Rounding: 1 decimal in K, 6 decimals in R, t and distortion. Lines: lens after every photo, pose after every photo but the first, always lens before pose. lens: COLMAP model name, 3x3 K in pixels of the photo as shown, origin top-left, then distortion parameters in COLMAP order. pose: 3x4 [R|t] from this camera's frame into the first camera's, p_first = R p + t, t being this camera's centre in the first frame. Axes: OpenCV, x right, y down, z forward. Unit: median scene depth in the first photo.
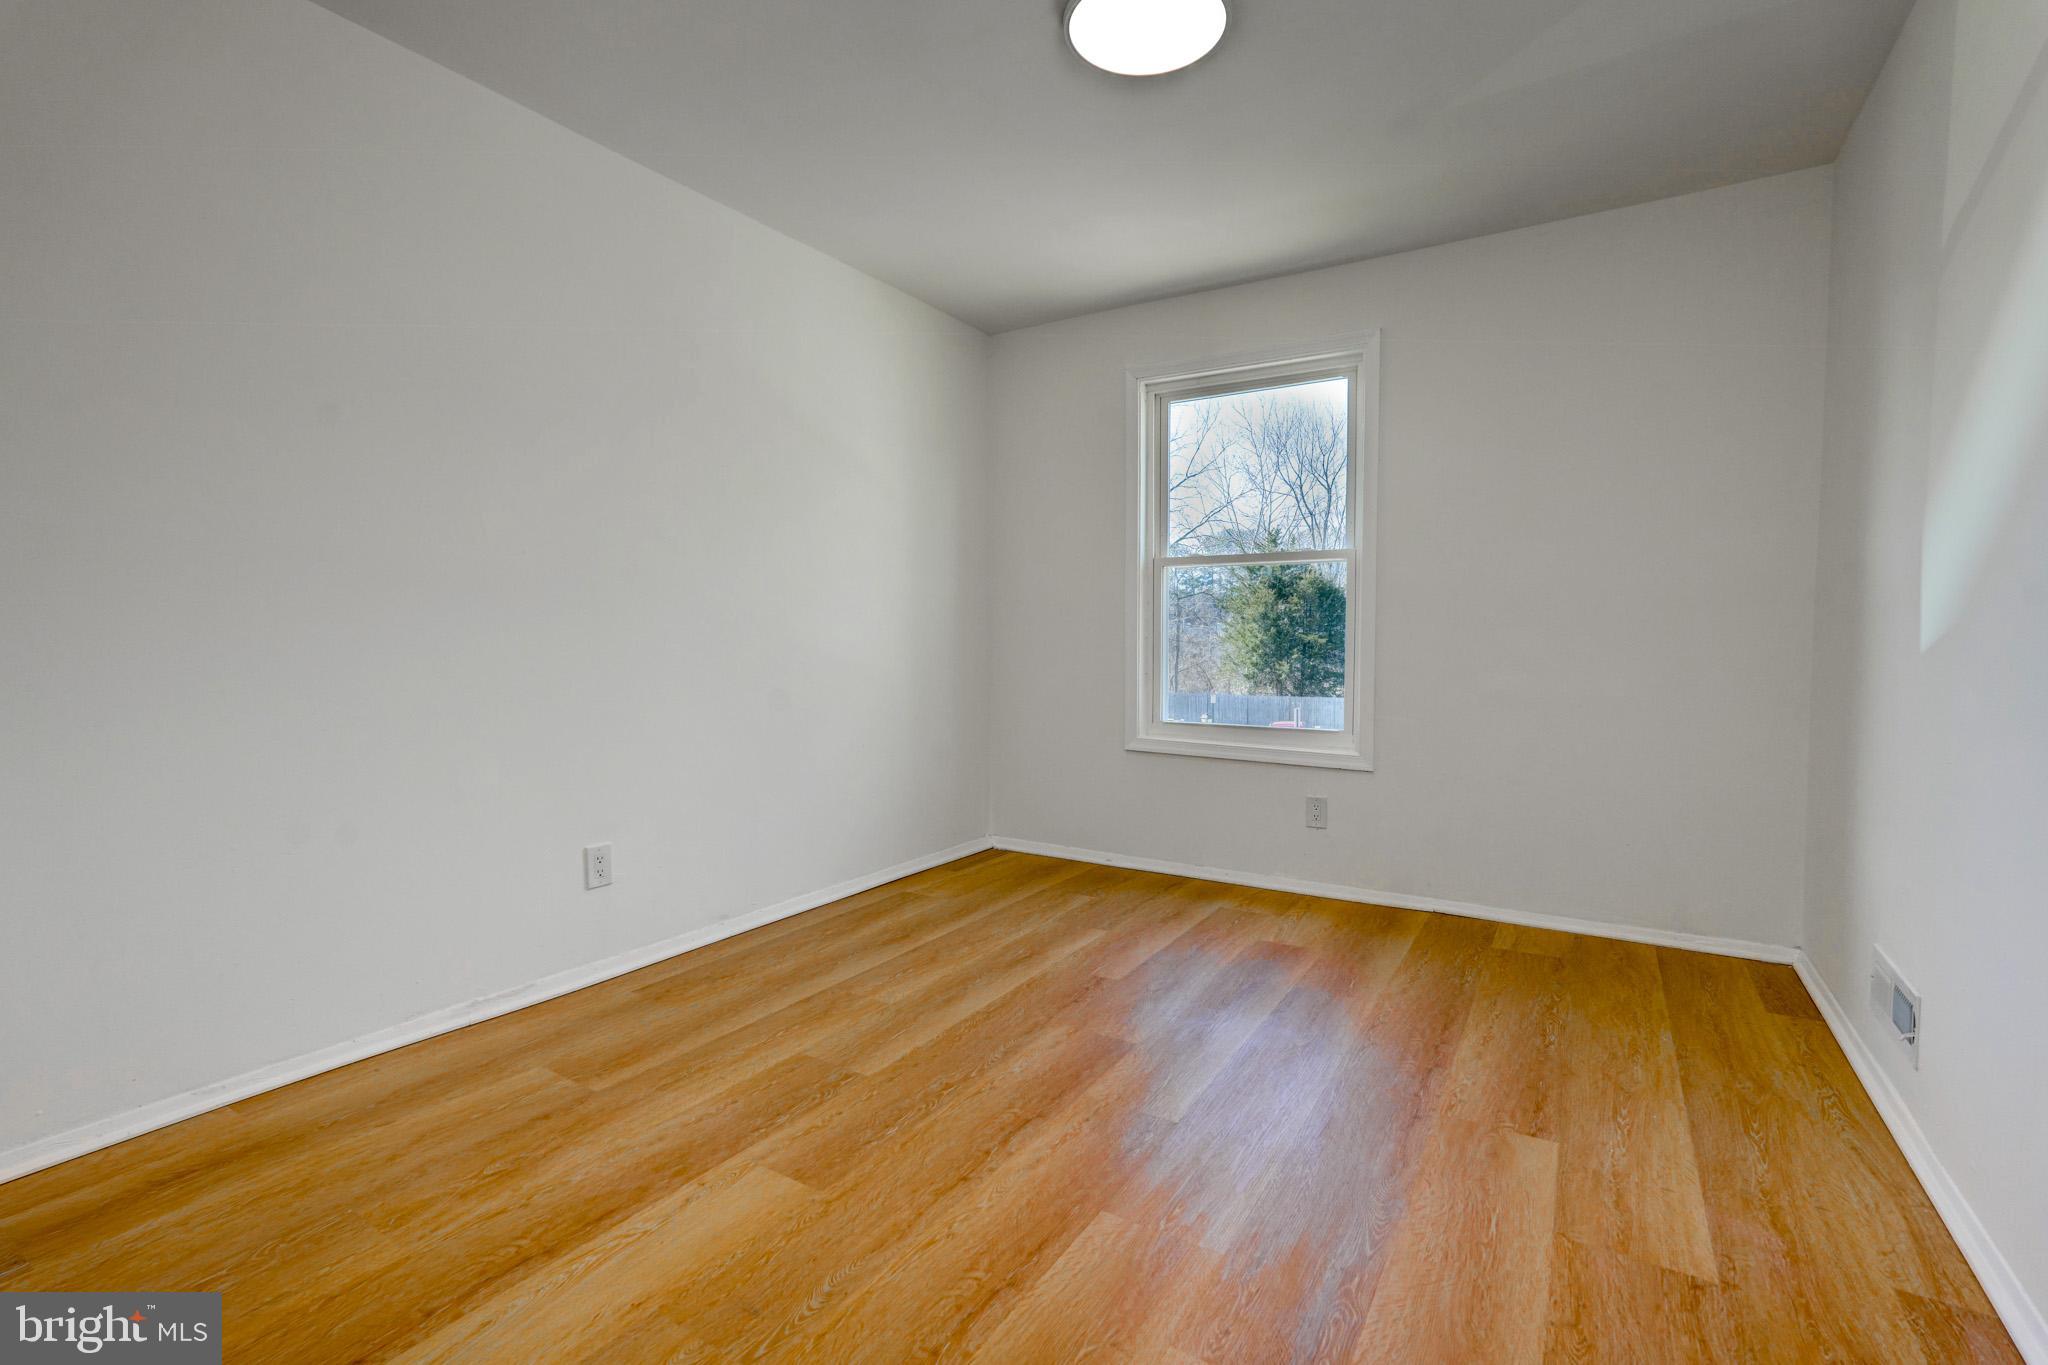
lens RADIAL K [[921.1, 0, 1027.9], [0, 921.1, 683.2], [0, 0, 1]] dist [-0.016861, 0.008429]
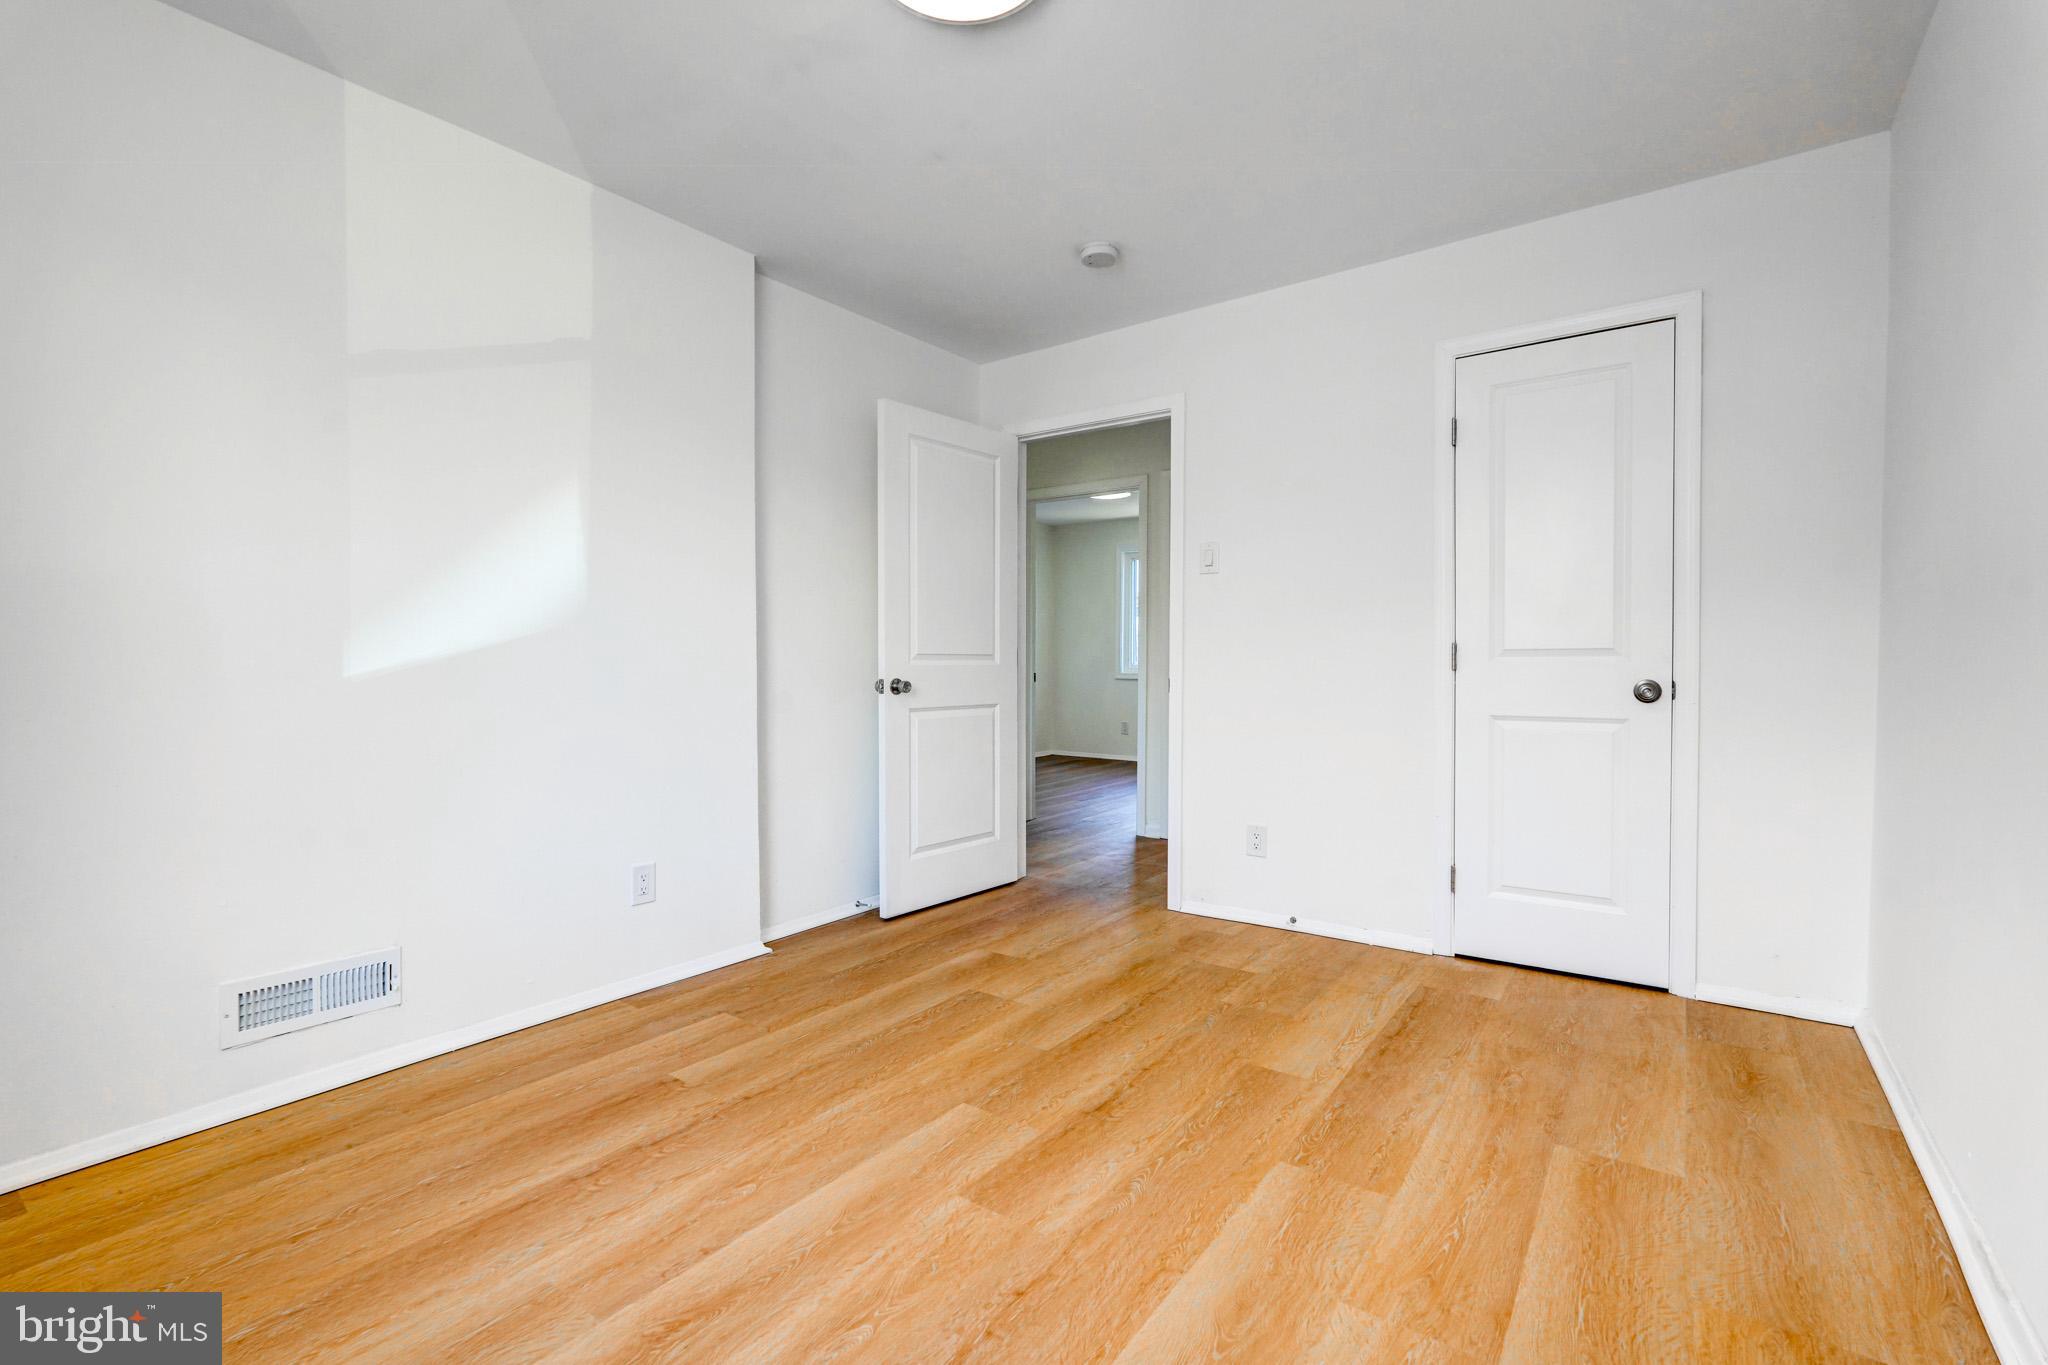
lens RADIAL K [[921.1, 0, 1027.9], [0, 921.1, 683.2], [0, 0, 1]] dist [-0.016861, 0.008429]
pose [[-0.997559, 0.001879, 0.069796, 0.006184], [0.007142, 0.997140, 0.075241, -0.110393], [-0.069455, 0.075556, -0.994720, 2.066223]]
